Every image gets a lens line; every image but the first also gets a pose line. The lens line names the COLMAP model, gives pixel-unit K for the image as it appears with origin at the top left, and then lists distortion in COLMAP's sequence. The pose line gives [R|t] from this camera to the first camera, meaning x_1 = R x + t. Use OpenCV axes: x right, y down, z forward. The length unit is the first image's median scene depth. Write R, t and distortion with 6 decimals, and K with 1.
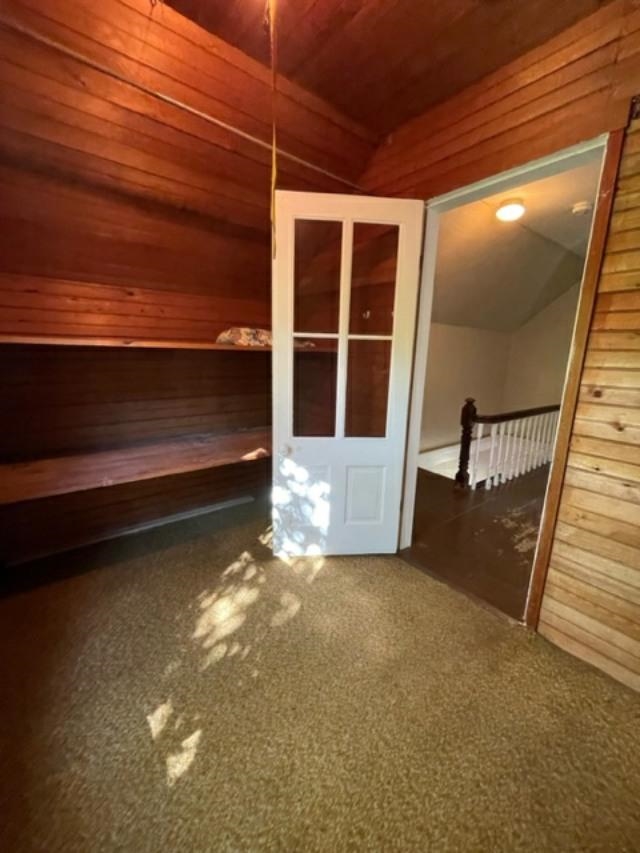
lens RADIAL K [[344.8, 0, 314.7], [0, 344.8, 425.1], [0, 0, 1]] dist [0.000071, -0.000008]
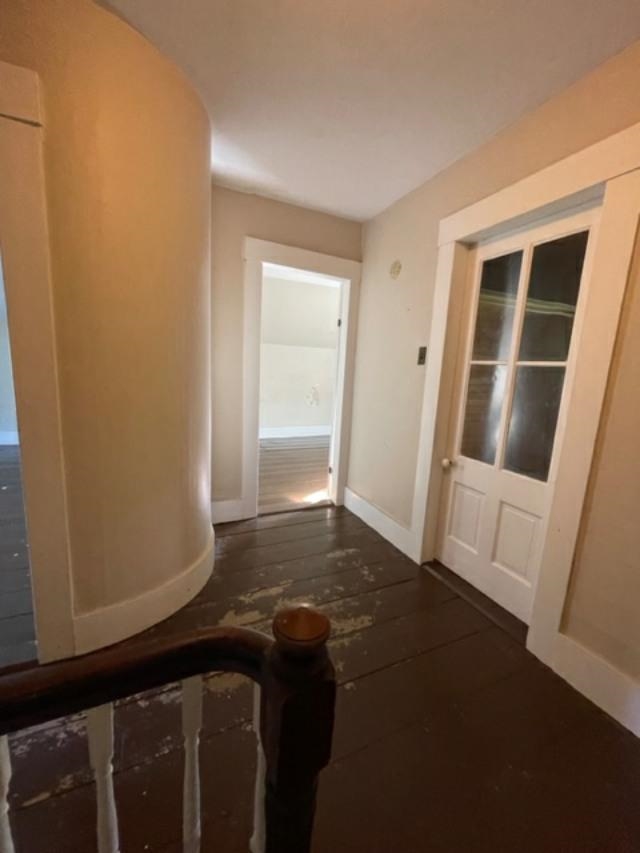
lens RADIAL K [[344.8, 0, 314.7], [0, 344.8, 425.1], [0, 0, 1]] dist [0.000071, -0.000008]
pose [[0.325628, 0.150087, -0.933510, 0.819683], [-0.238602, 0.968410, 0.072468, -0.027292], [0.914896, 0.199140, 0.351153, 0.186662]]
